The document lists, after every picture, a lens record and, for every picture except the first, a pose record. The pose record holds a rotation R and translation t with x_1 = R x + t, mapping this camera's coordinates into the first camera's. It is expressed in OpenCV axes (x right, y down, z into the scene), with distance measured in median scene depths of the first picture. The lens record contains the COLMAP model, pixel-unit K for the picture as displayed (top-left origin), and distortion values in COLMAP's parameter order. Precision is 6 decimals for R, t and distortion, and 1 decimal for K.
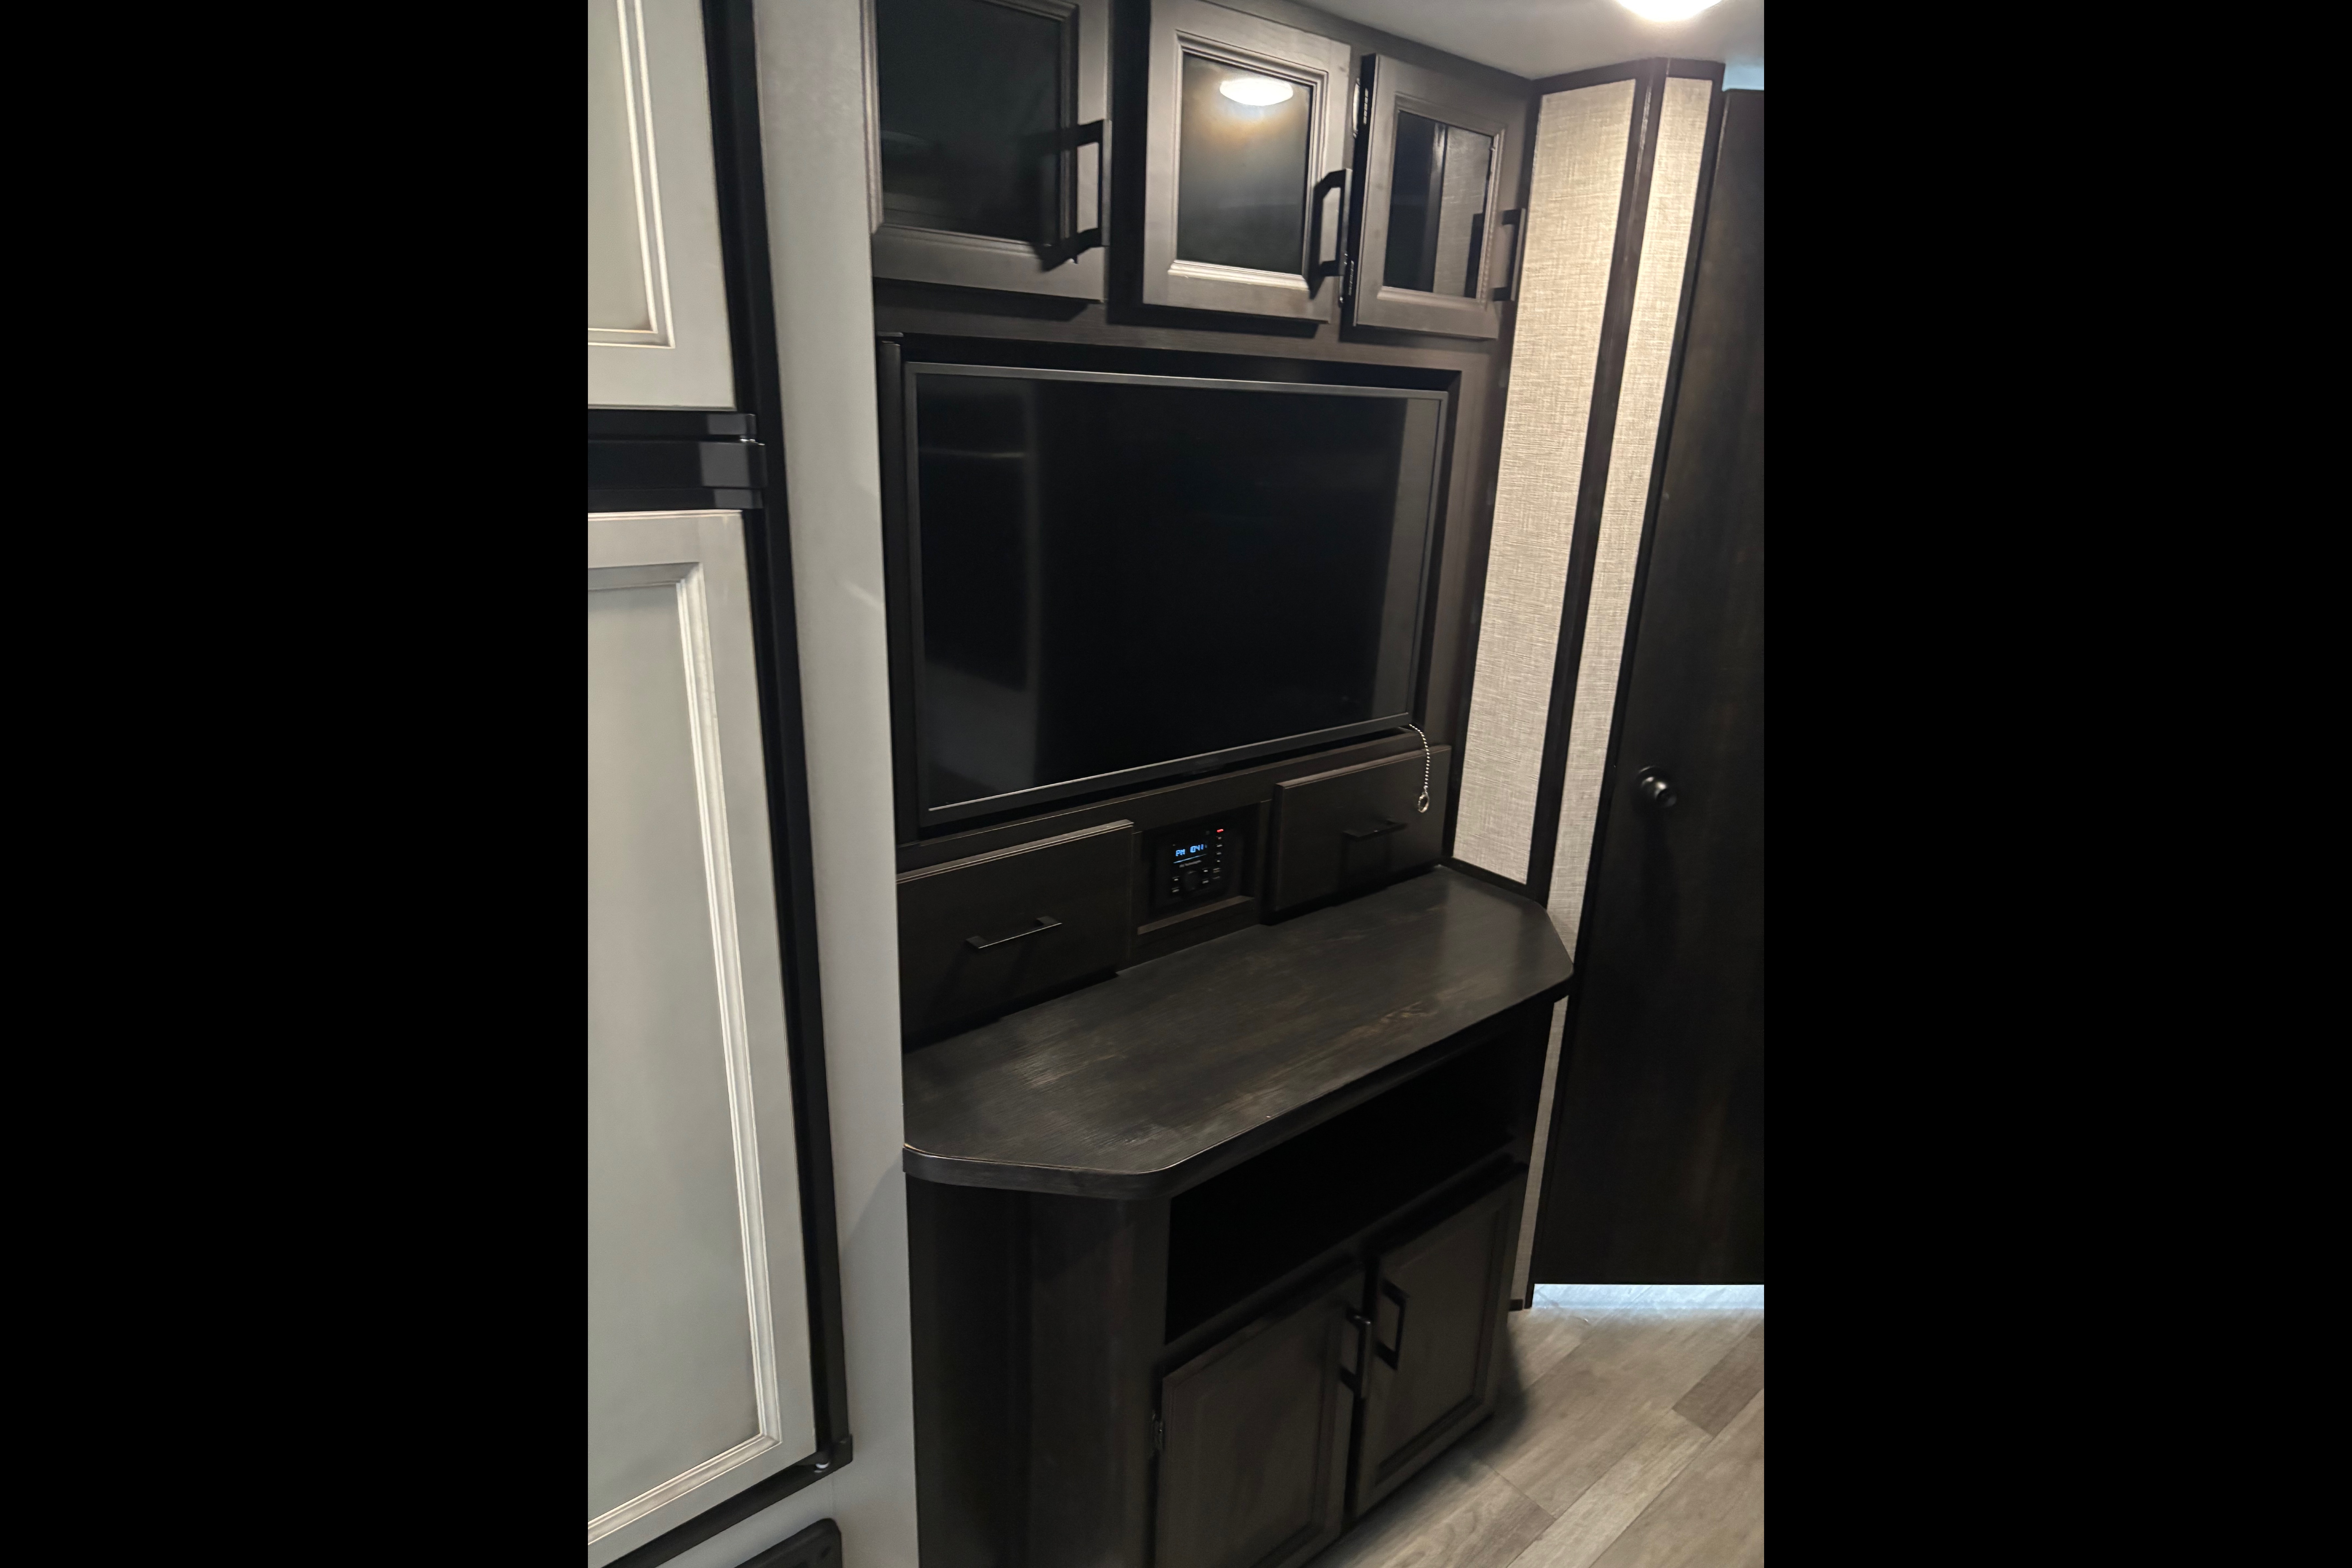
lens RADIAL K [[1194.6, 0, 1175.1], [0, 1194.6, 773.3], [0, 0, 1]] dist [0.058355, -0.074106]
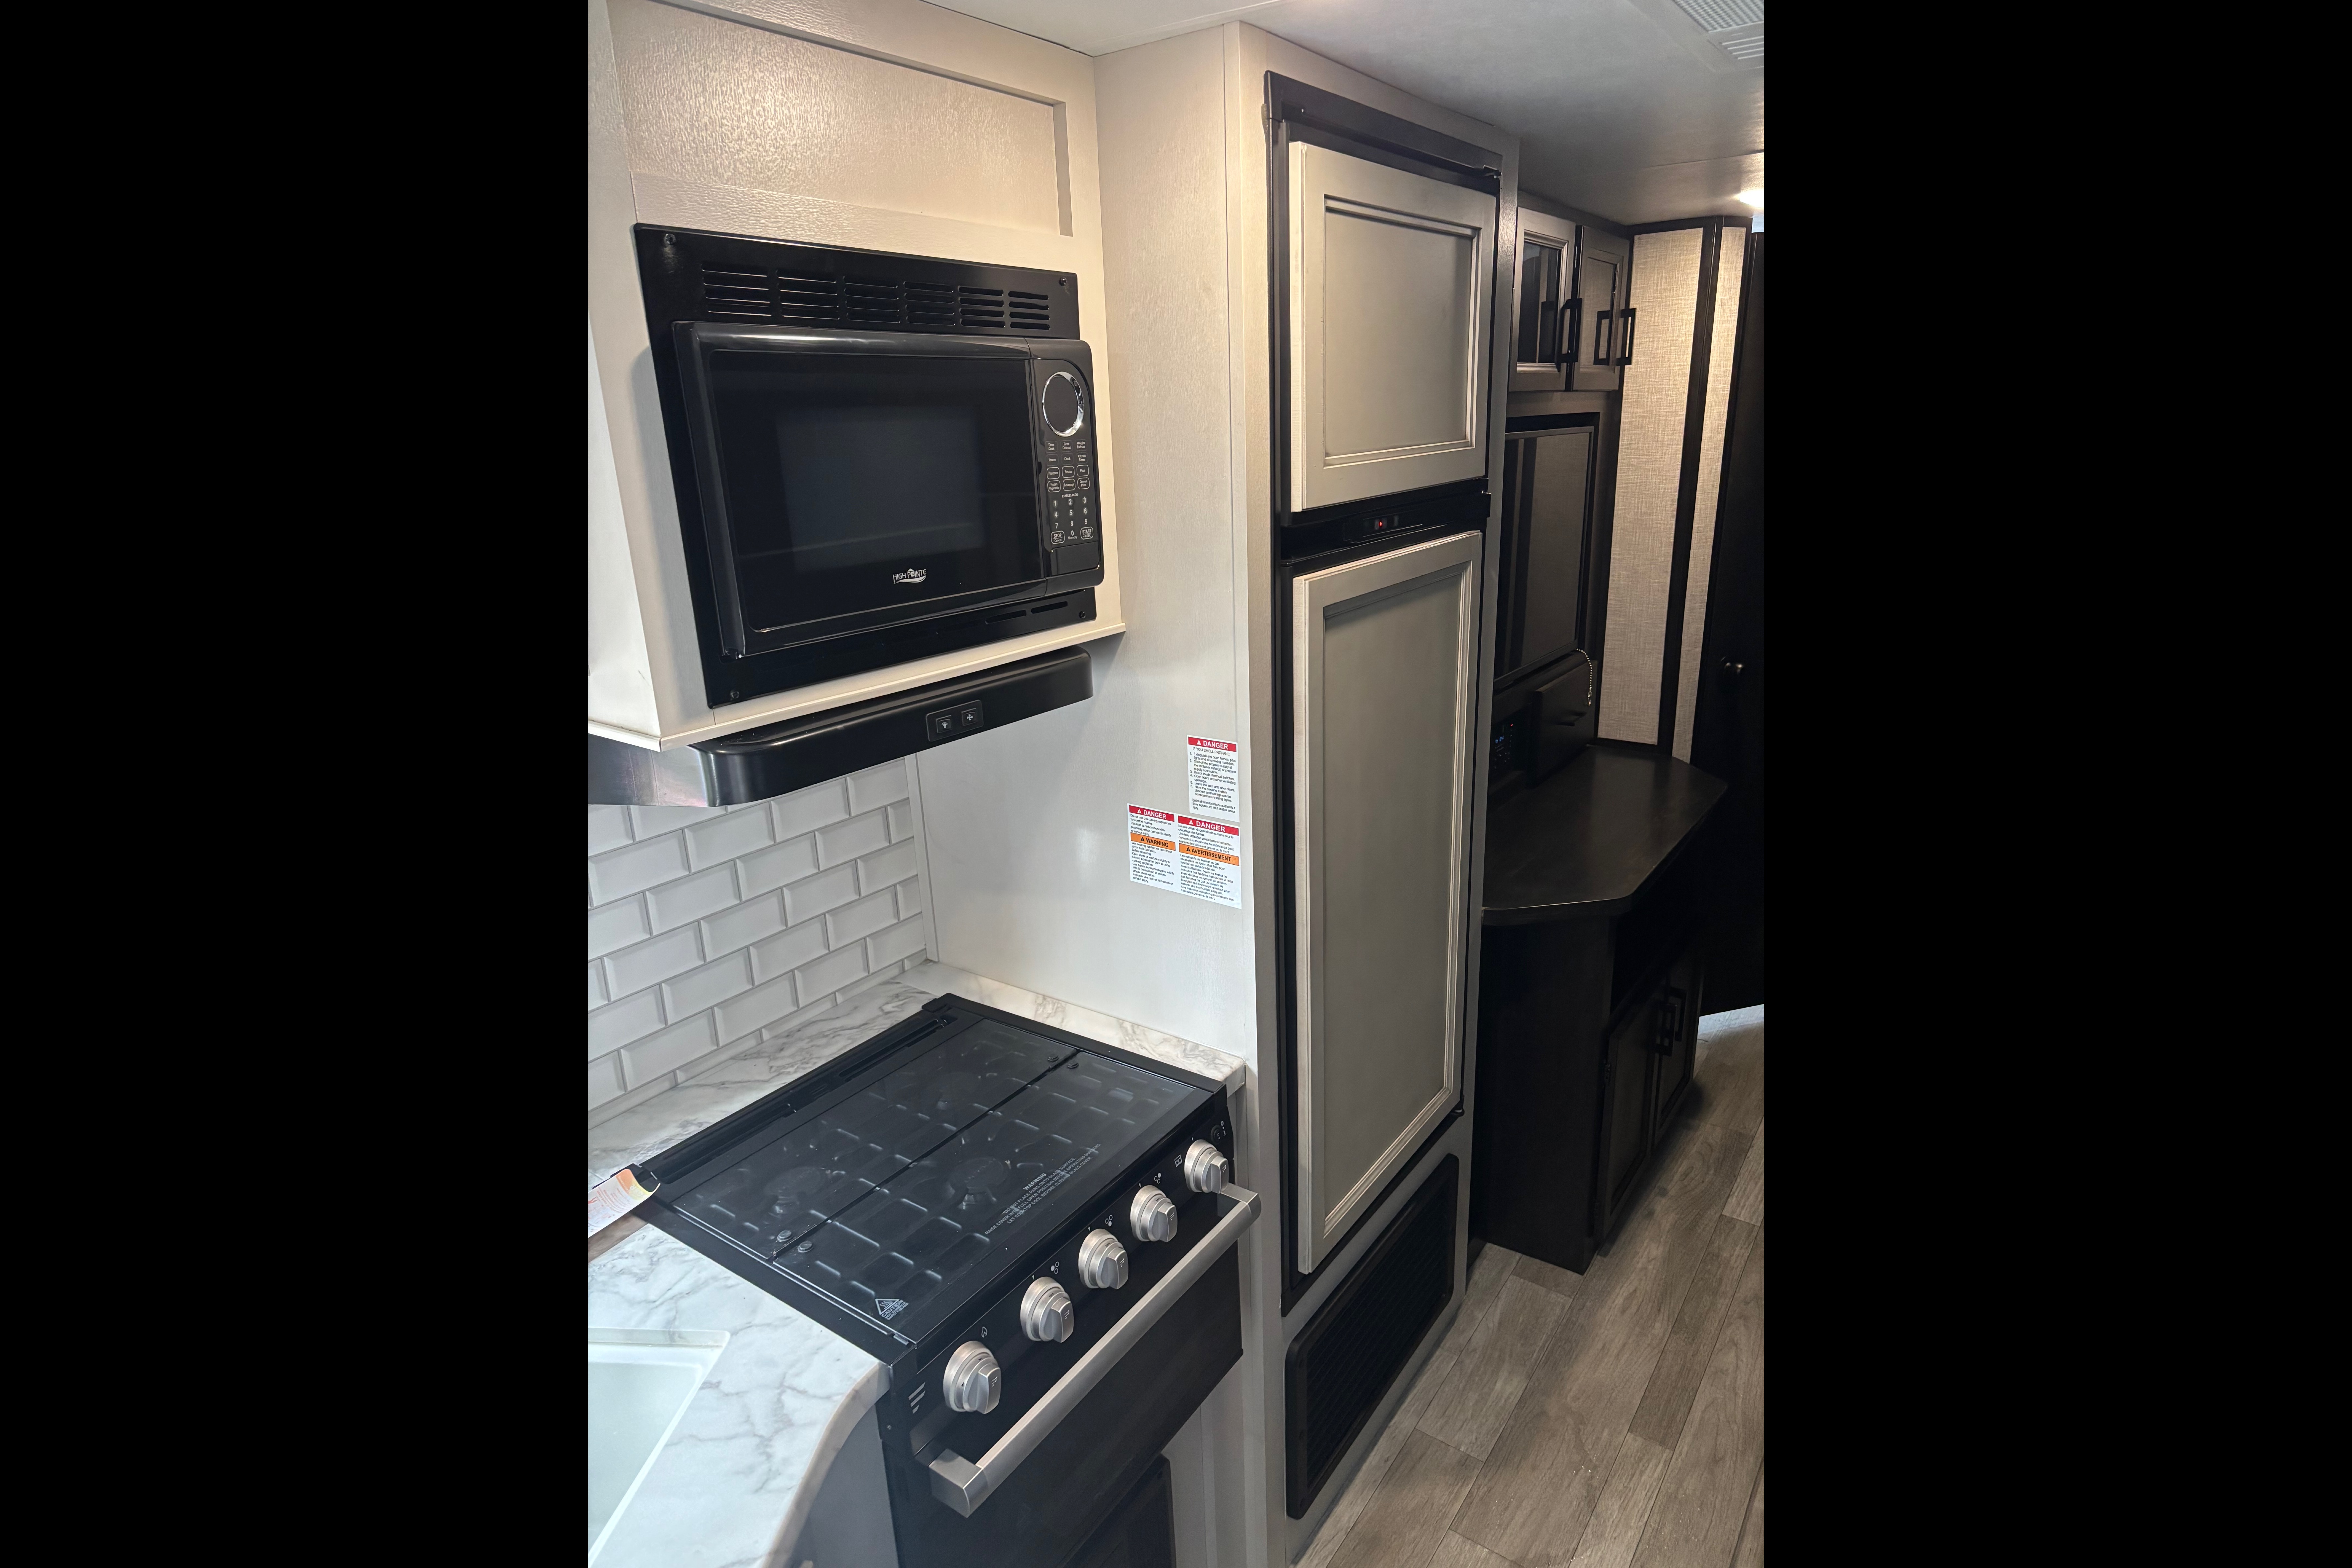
lens RADIAL K [[1194.6, 0, 1175.1], [0, 1194.6, 773.3], [0, 0, 1]] dist [0.058355, -0.074106]
pose [[0.968787, -0.132660, 0.209412, -0.662021], [0.134605, 0.990887, 0.005003, 0.042008], [-0.208167, 0.023342, 0.977815, -0.375357]]
